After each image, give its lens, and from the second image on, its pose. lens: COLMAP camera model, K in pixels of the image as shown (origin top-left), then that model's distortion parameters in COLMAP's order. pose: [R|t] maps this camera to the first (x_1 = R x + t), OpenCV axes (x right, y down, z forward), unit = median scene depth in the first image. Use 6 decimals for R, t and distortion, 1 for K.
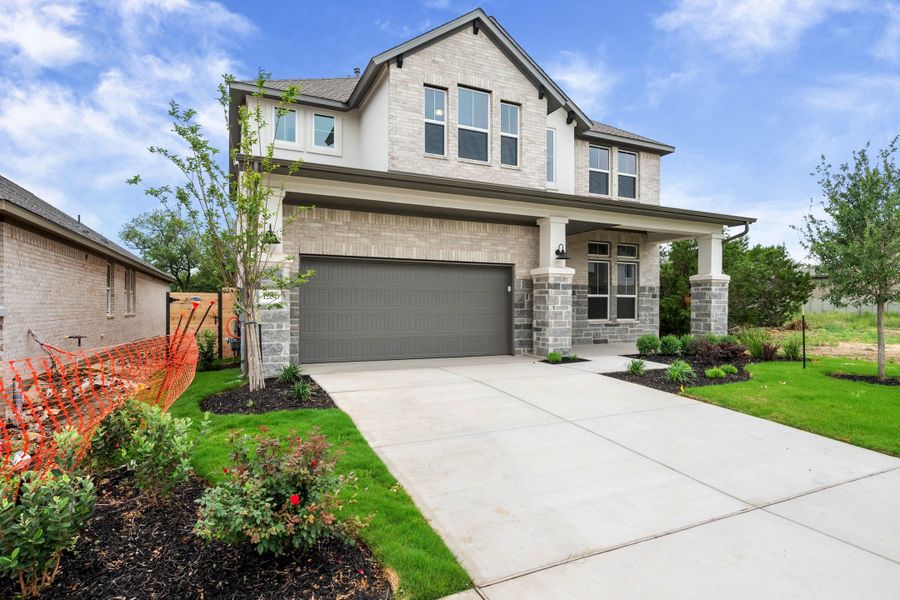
lens RADIAL K [[491.3, 0, 463.3], [0, 491.3, 310.3], [0, 0, 1]] dist [-0.002817, -0.000172]
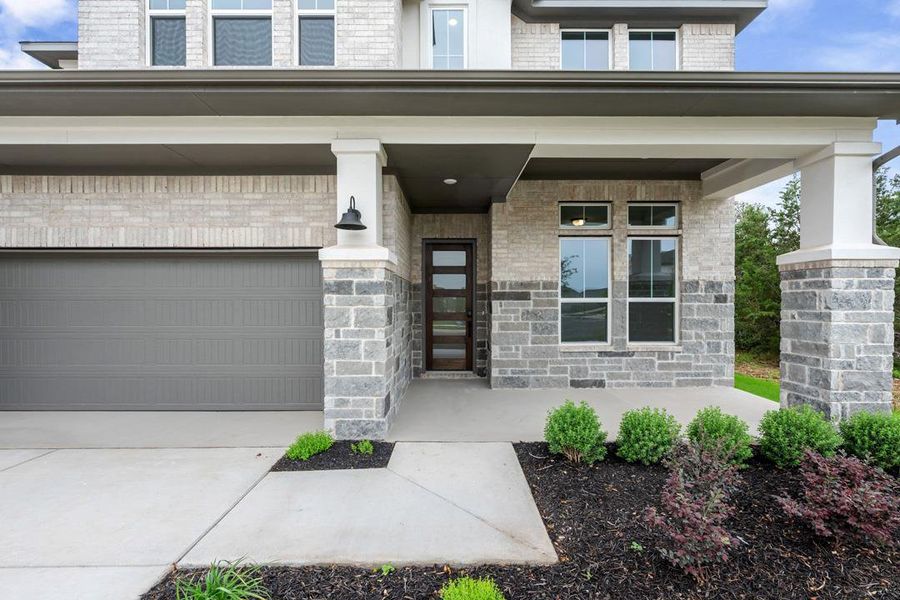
lens RADIAL K [[406.2, 0, 449.7], [0, 406.2, 303.9], [0, 0, 1]] dist [-0.001287, -0.000134]
pose [[0.901761, -0.001701, -0.432231, 0.429575], [0.000730, 0.999997, -0.002413, -0.031184], [0.432234, 0.001860, 0.901760, 0.667415]]
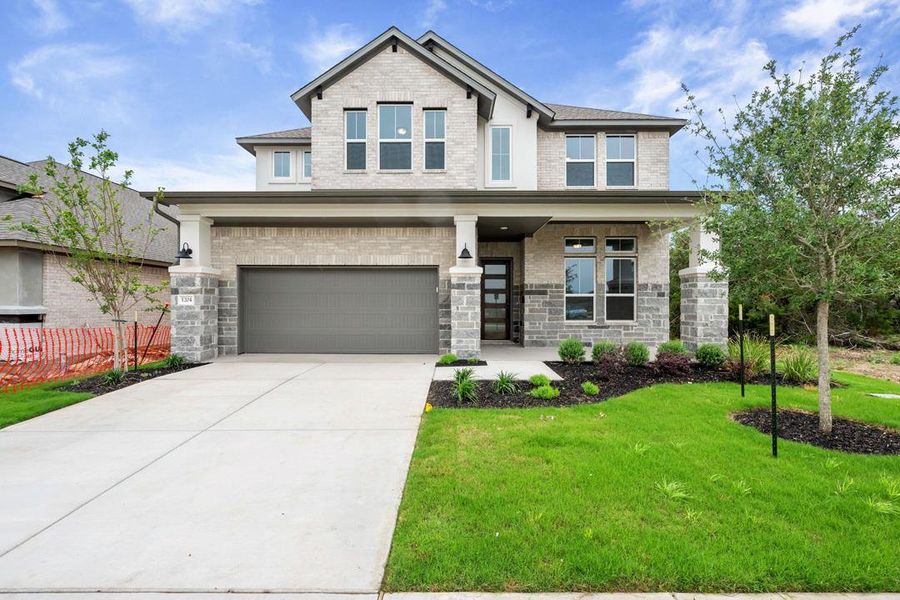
lens RADIAL K [[406.2, 0, 449.7], [0, 406.2, 303.9], [0, 0, 1]] dist [-0.001287, -0.000134]
pose [[0.896700, -0.002880, -0.442629, 0.504706], [-0.002098, 0.999940, -0.010757, -0.005265], [0.442633, 0.010574, 0.896640, 0.259053]]
